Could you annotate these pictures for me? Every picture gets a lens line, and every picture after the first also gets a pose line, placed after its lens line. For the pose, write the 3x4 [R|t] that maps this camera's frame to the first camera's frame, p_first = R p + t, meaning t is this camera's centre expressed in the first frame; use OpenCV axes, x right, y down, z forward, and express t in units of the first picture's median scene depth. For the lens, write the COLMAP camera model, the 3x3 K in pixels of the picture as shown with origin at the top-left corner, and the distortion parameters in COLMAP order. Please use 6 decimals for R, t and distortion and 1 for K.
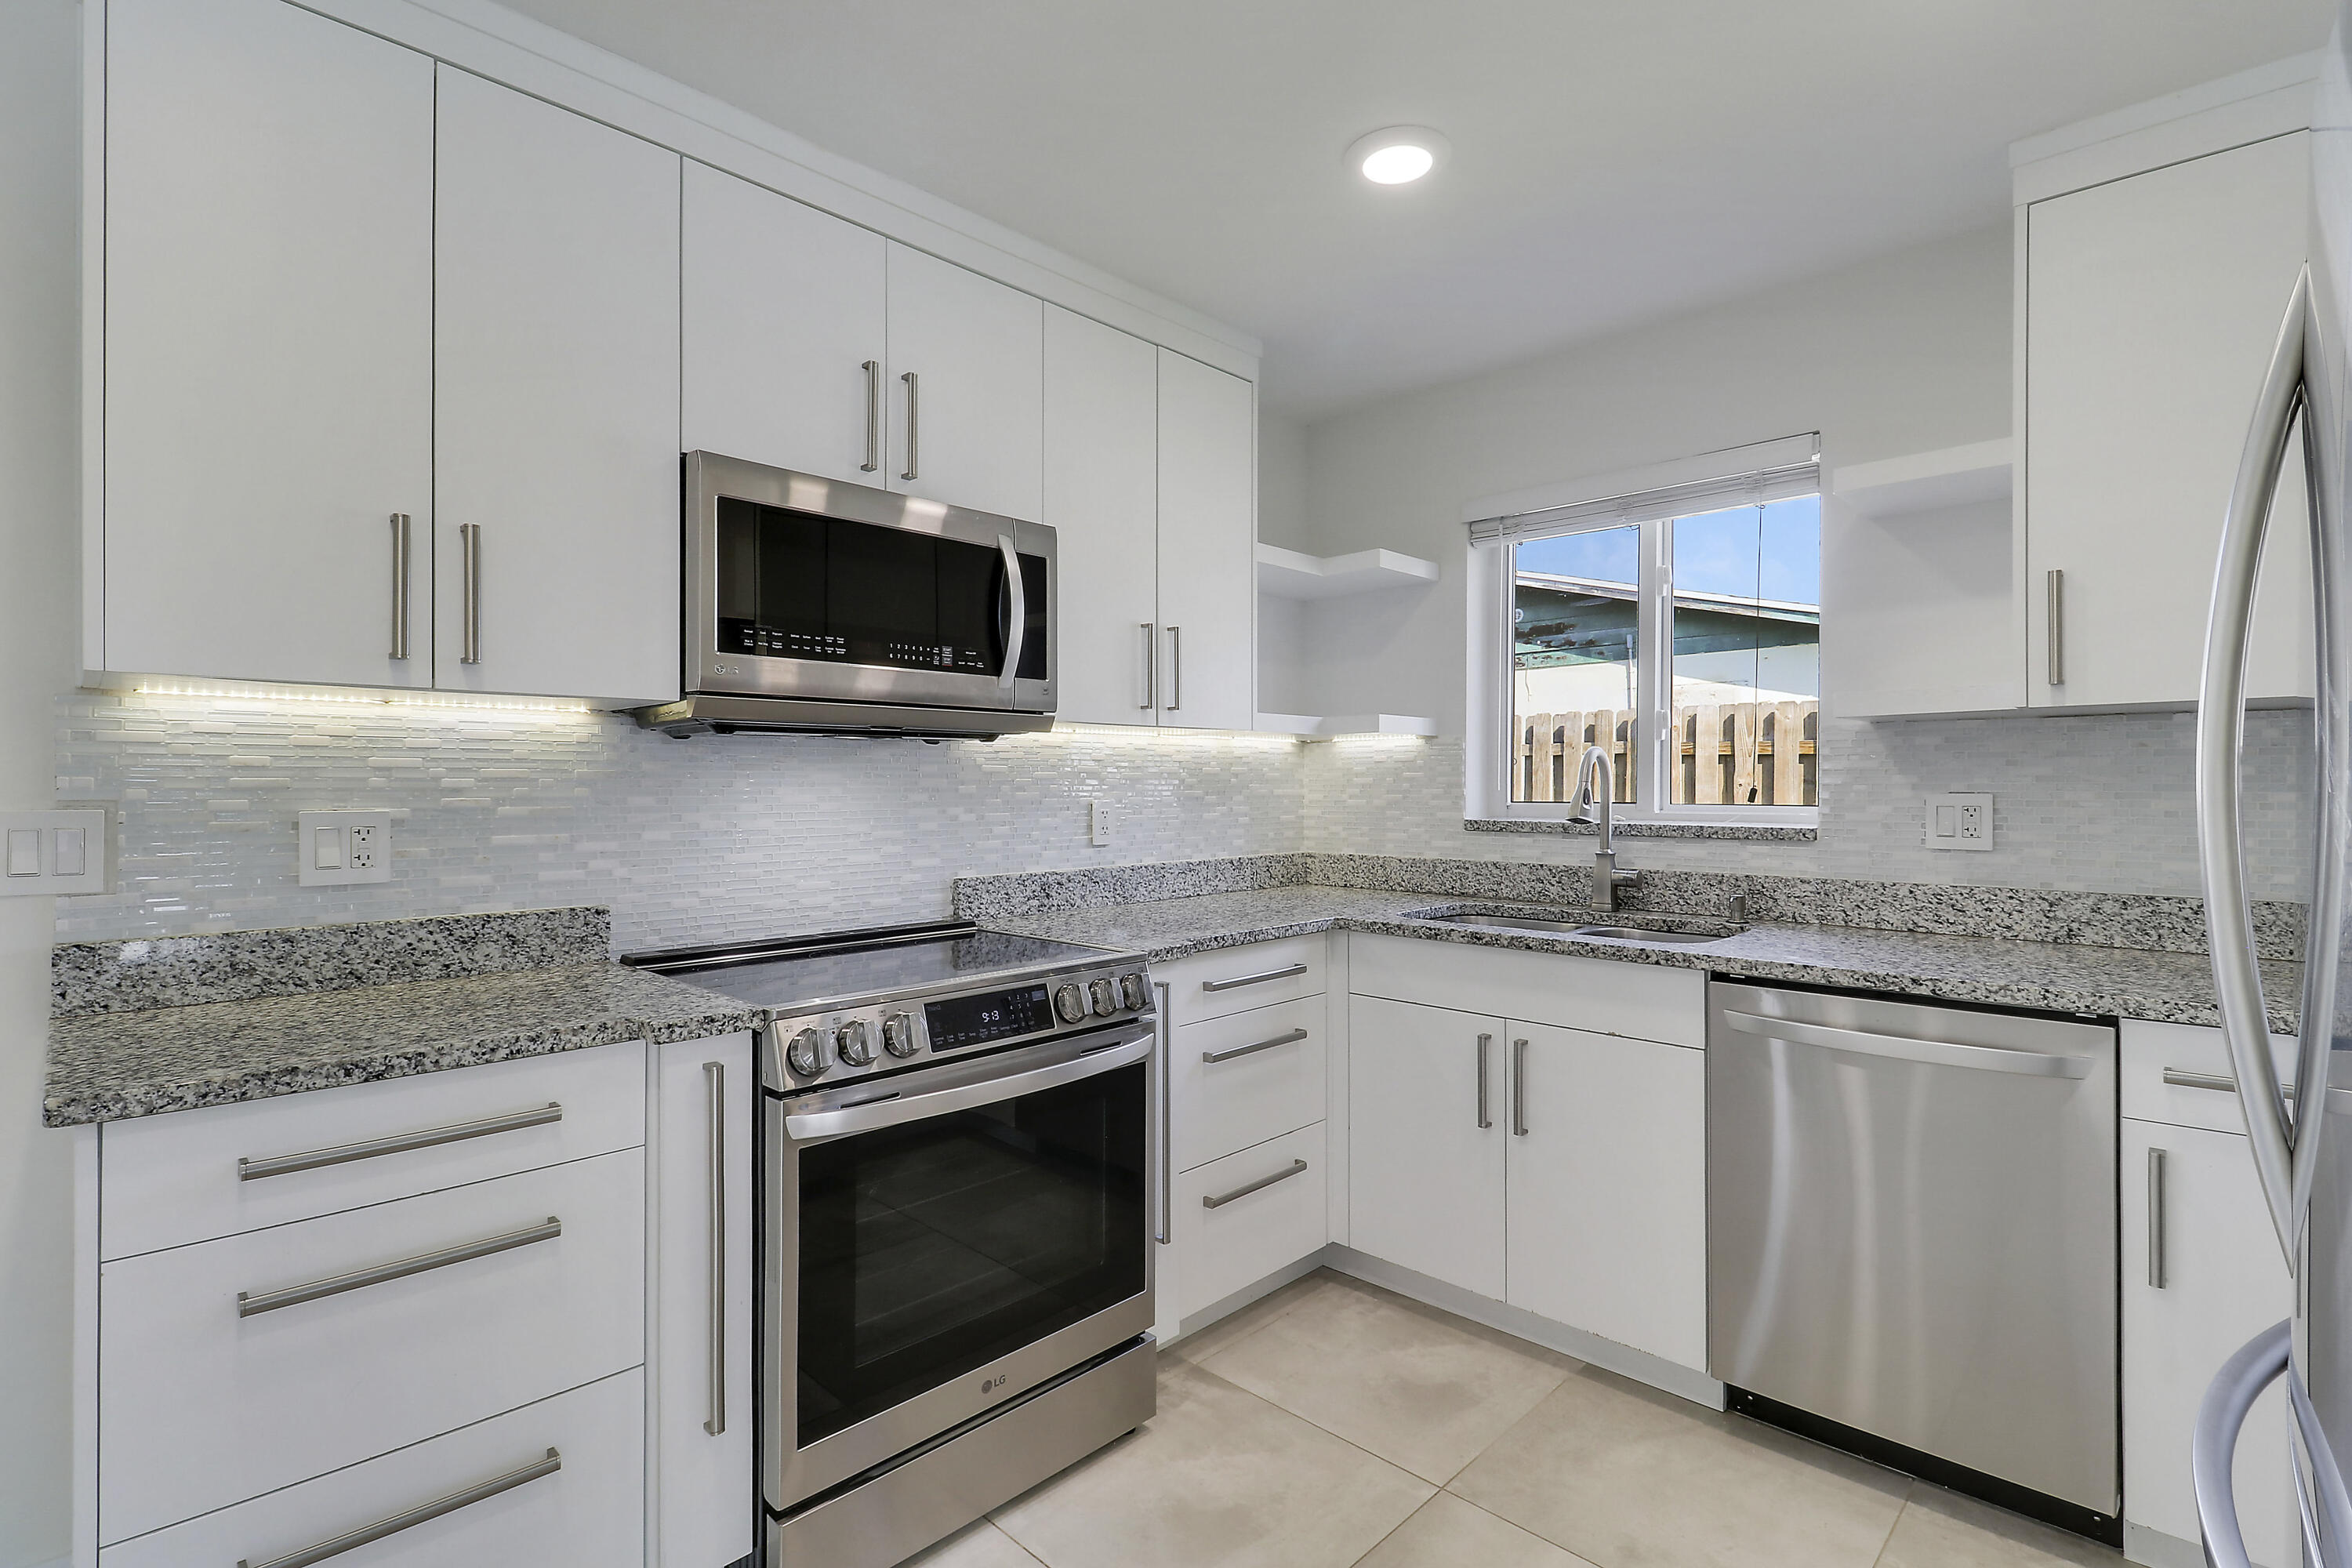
lens RADIAL K [[1108.1, 0, 1199.4], [0, 1108.1, 765.2], [0, 0, 1]] dist [0.003852, -0.009827]
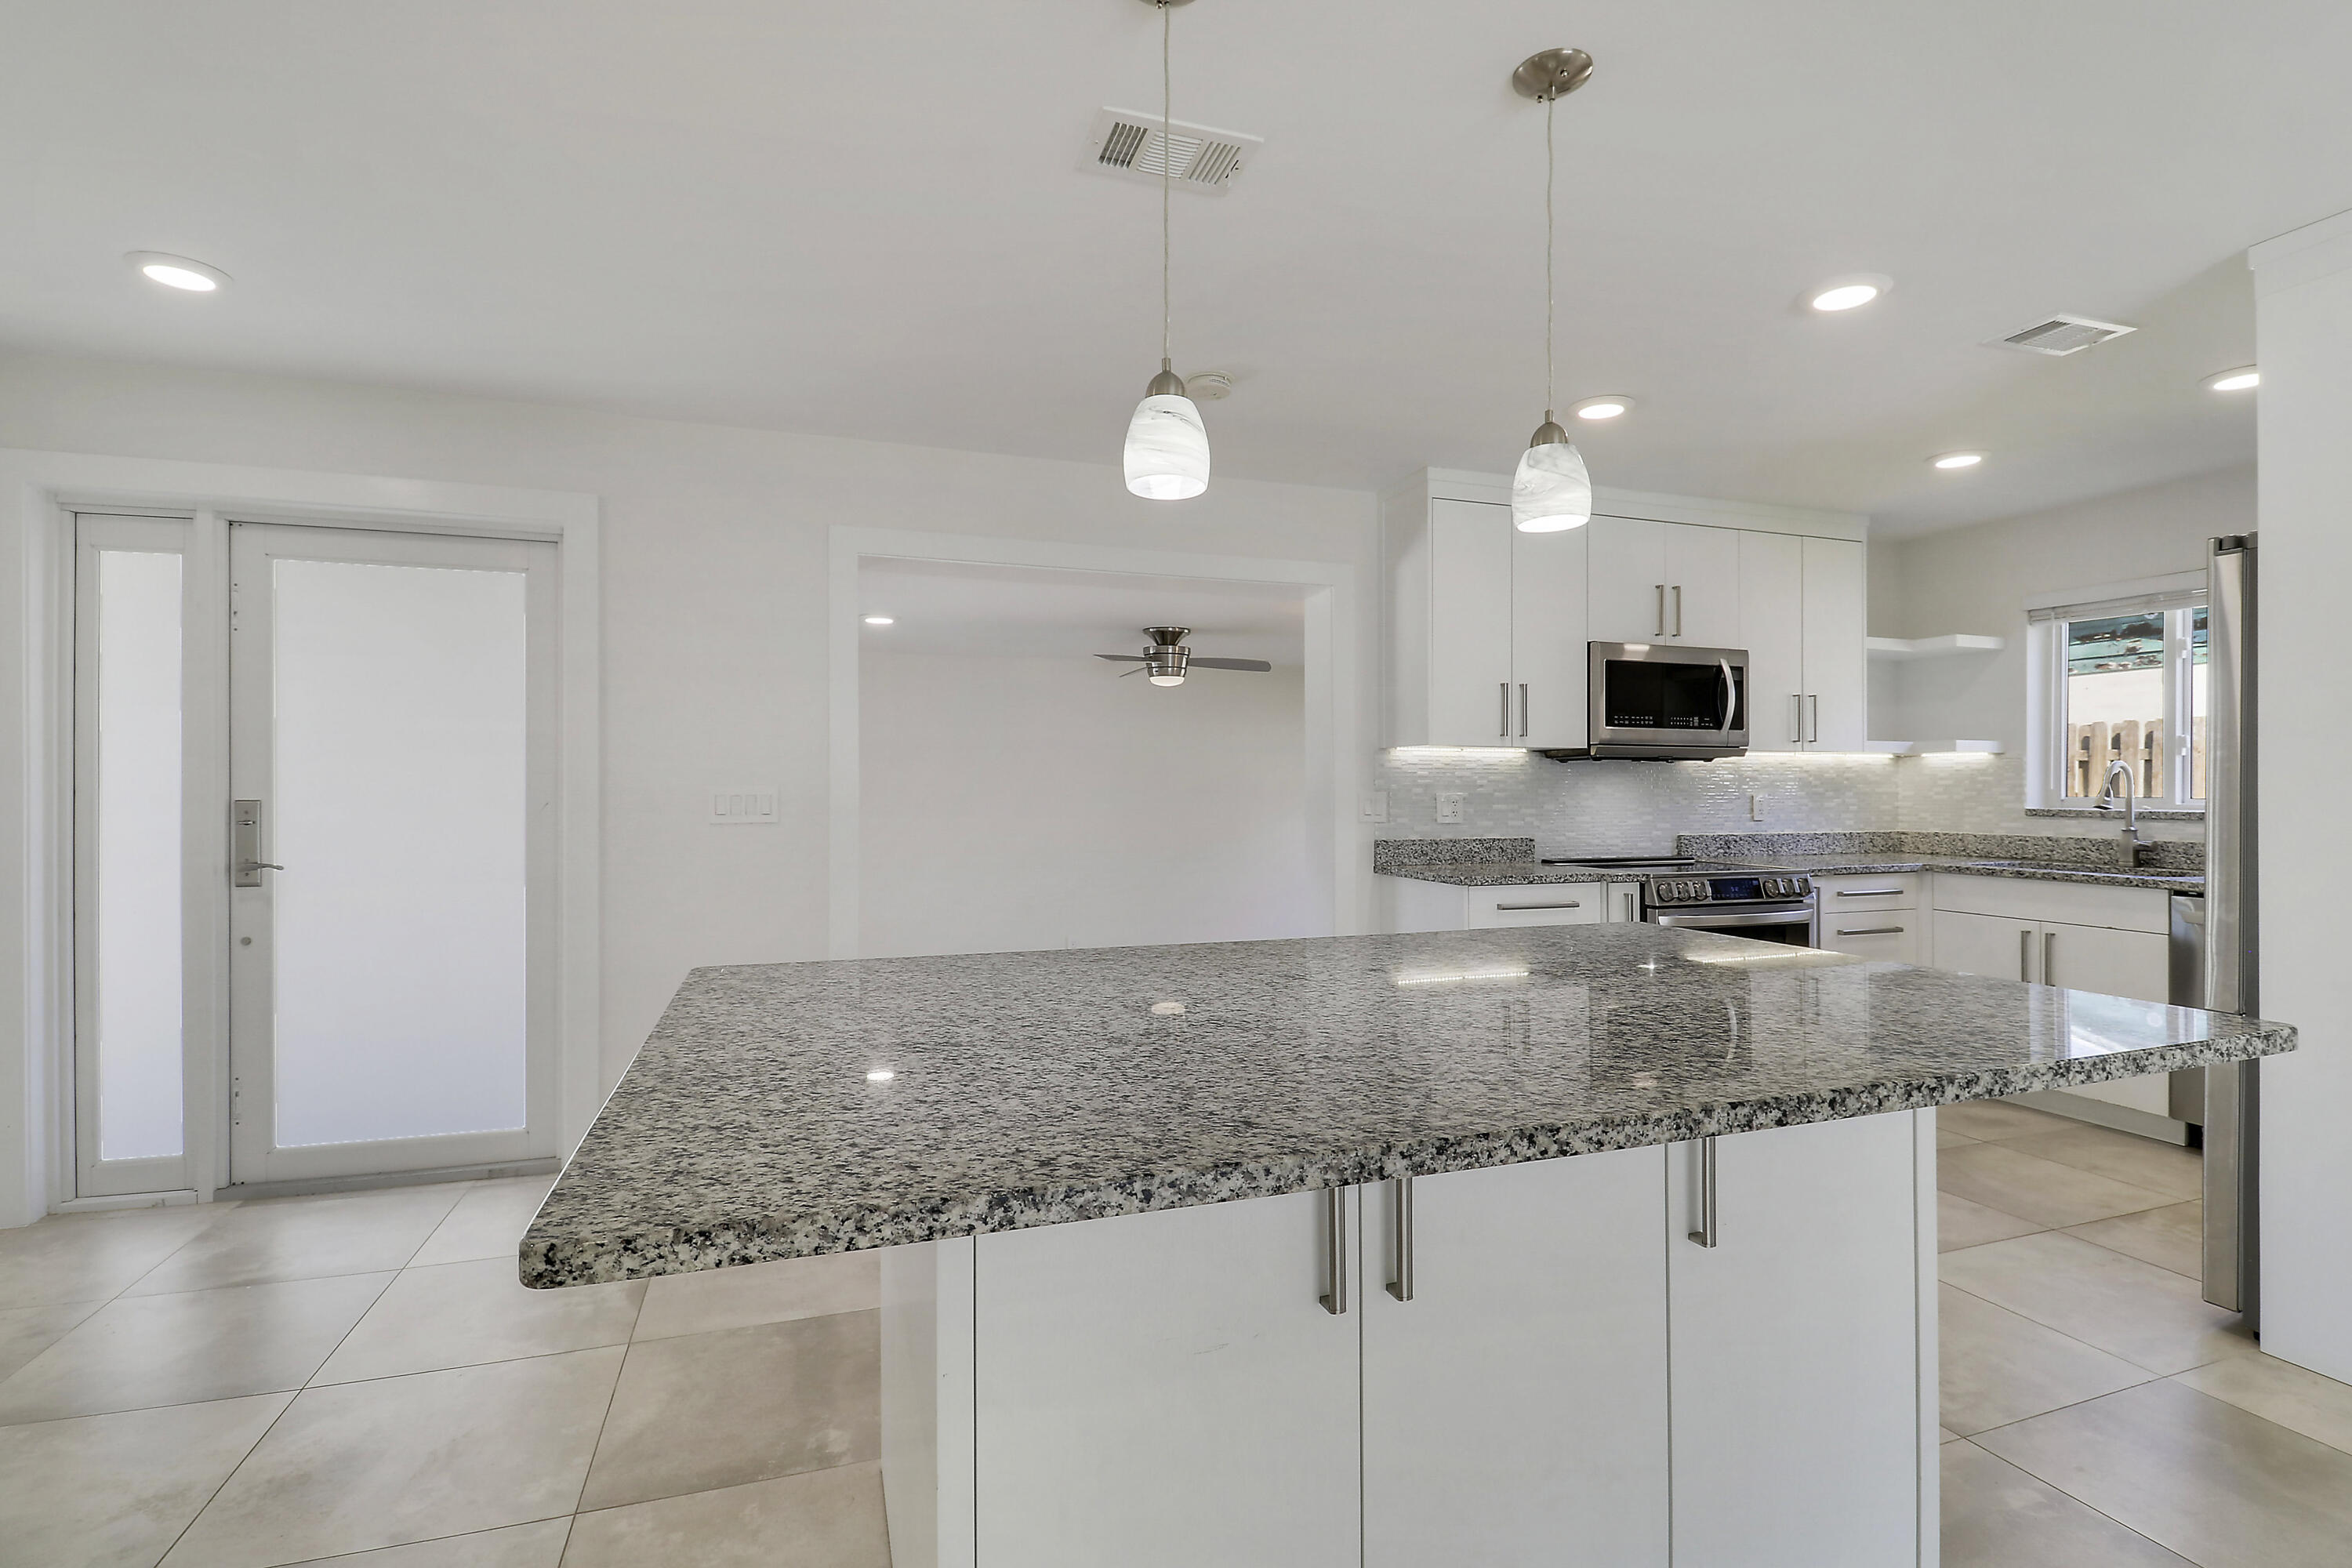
lens RADIAL K [[1090.6, 0, 1184.6], [0, 1090.6, 774.8], [0, 0, 1]] dist [0.003877, -0.015151]
pose [[0.888115, -0.002034, -0.459616, -0.119165], [0.004615, 0.999979, 0.004491, -0.010982], [0.459598, -0.006109, 0.888106, -1.036883]]
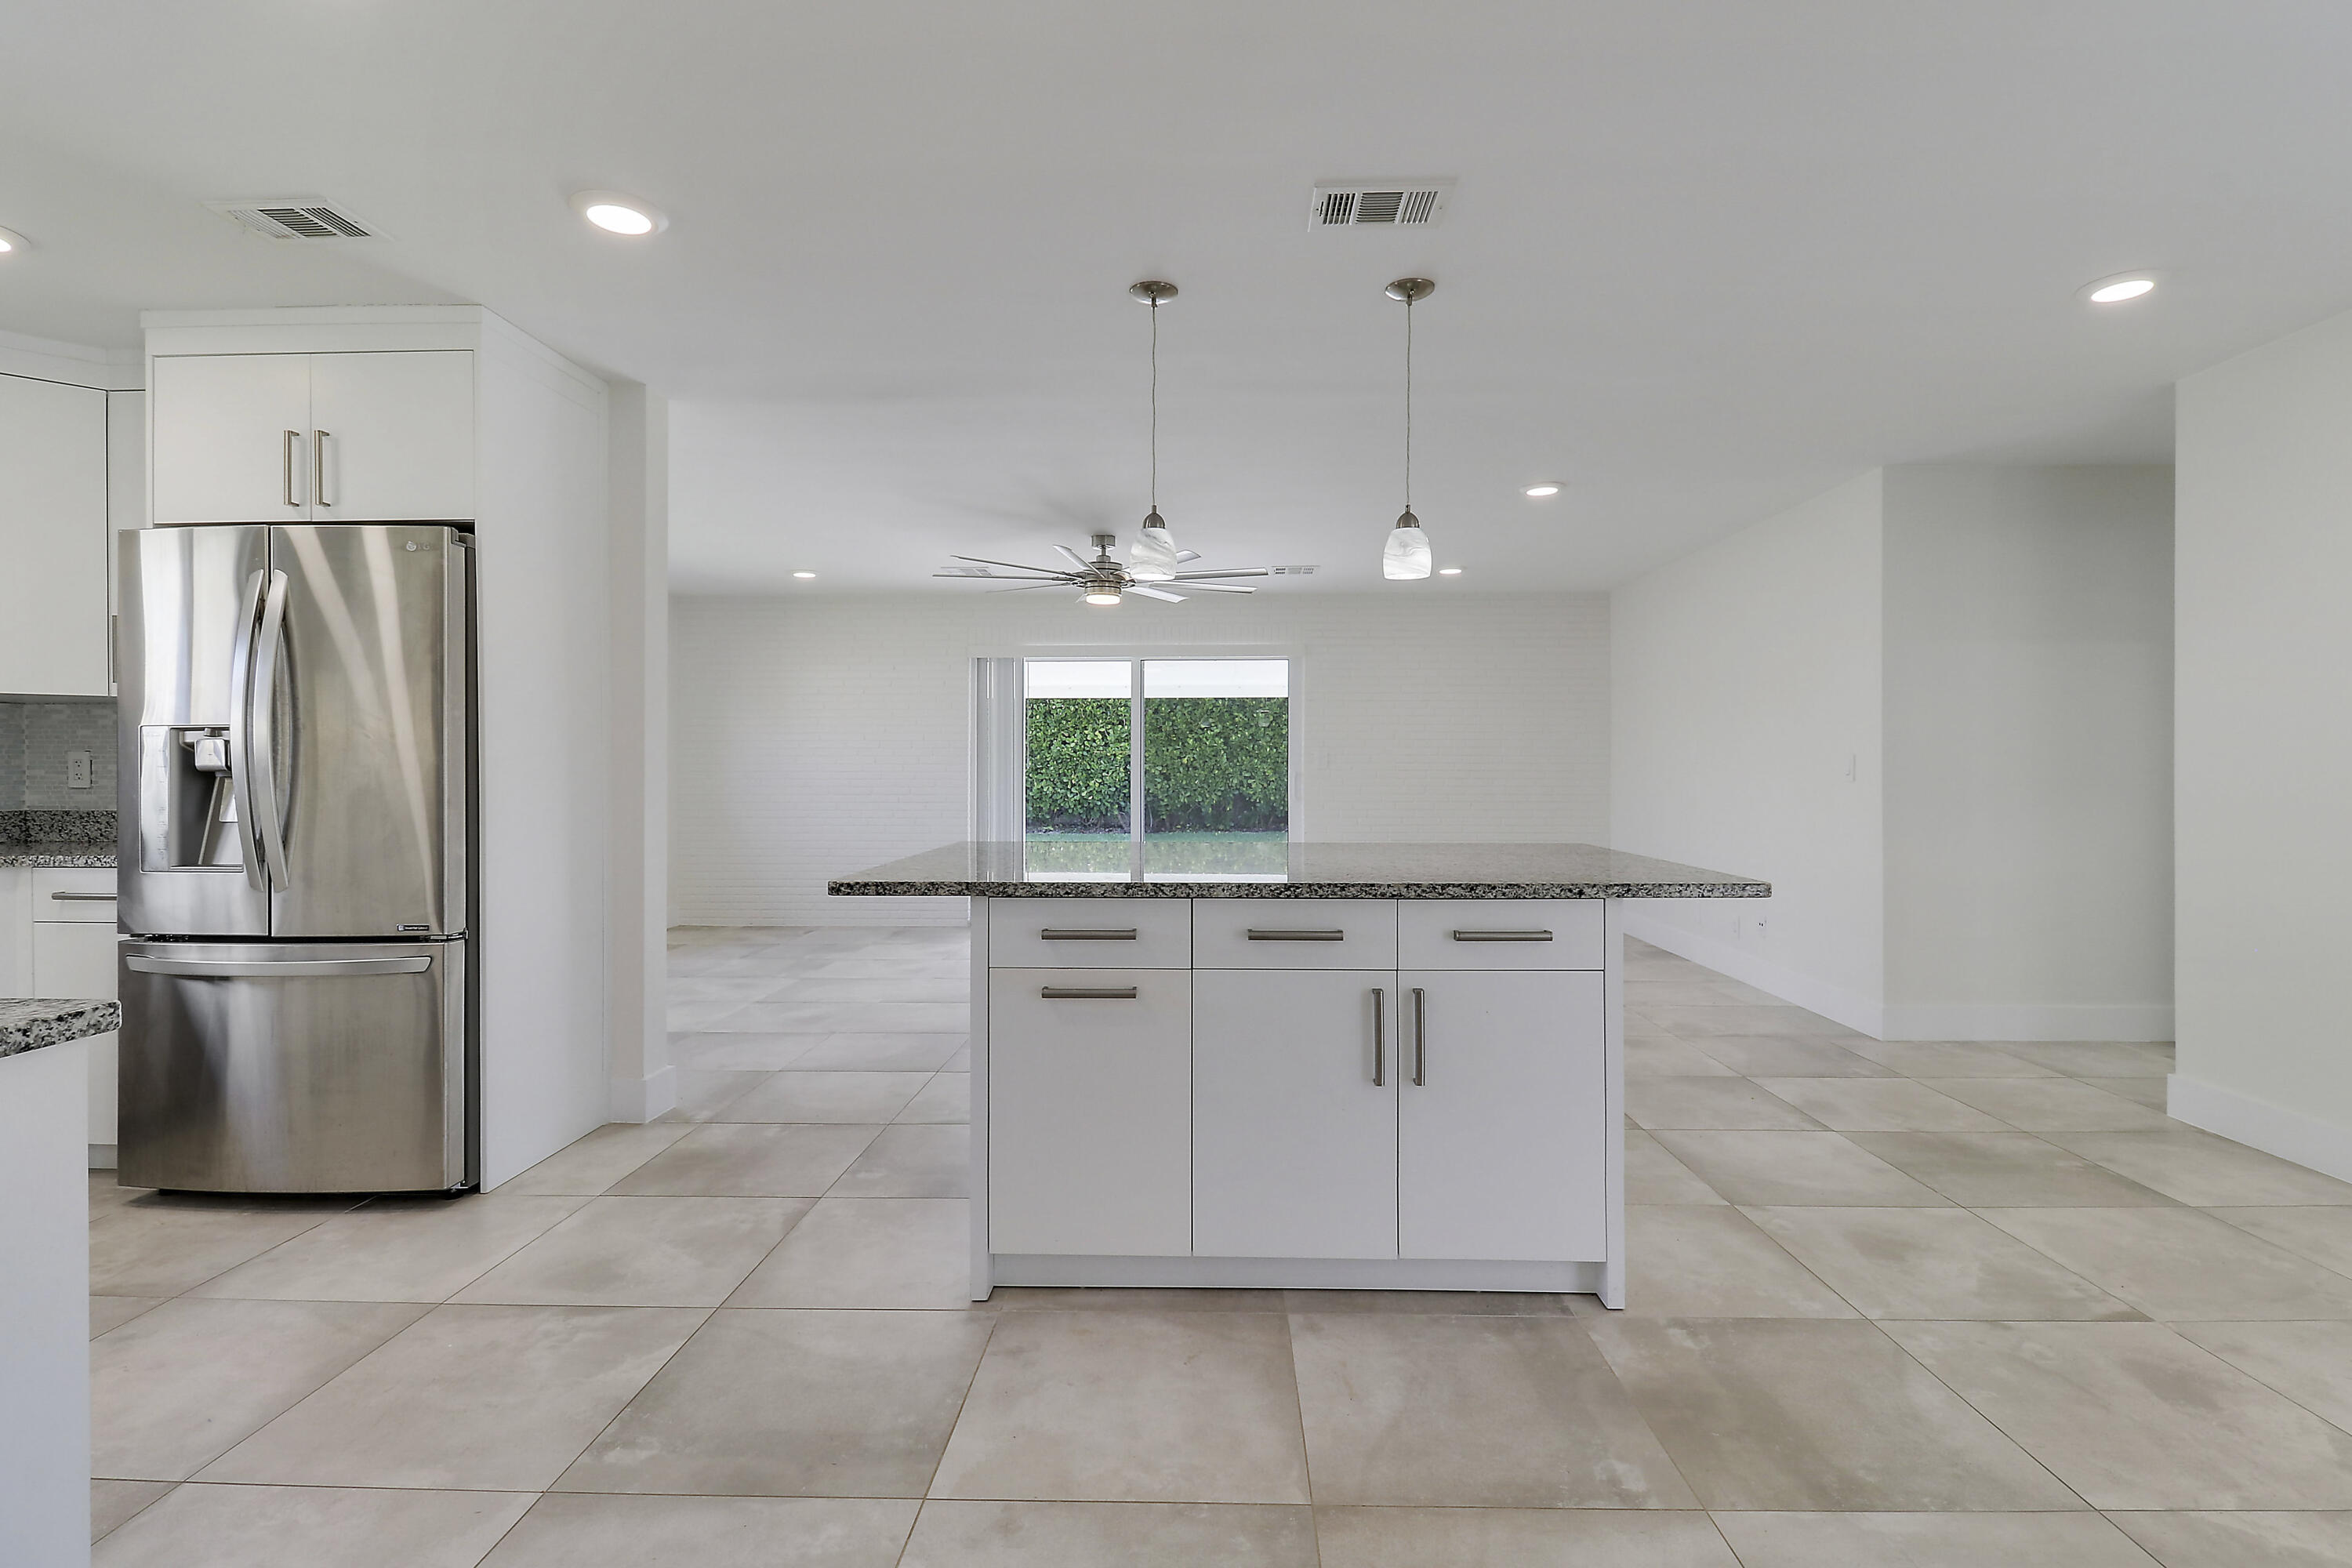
lens RADIAL K [[1104.3, 0, 1176.4], [0, 1104.3, 790.3], [0, 0, 1]] dist [0.018359, -0.030196]
pose [[-0.668271, -0.011311, 0.743832, -1.082708], [-0.010385, 0.999929, 0.005876, 0.043238], [-0.743845, -0.003798, -0.668341, 0.423629]]
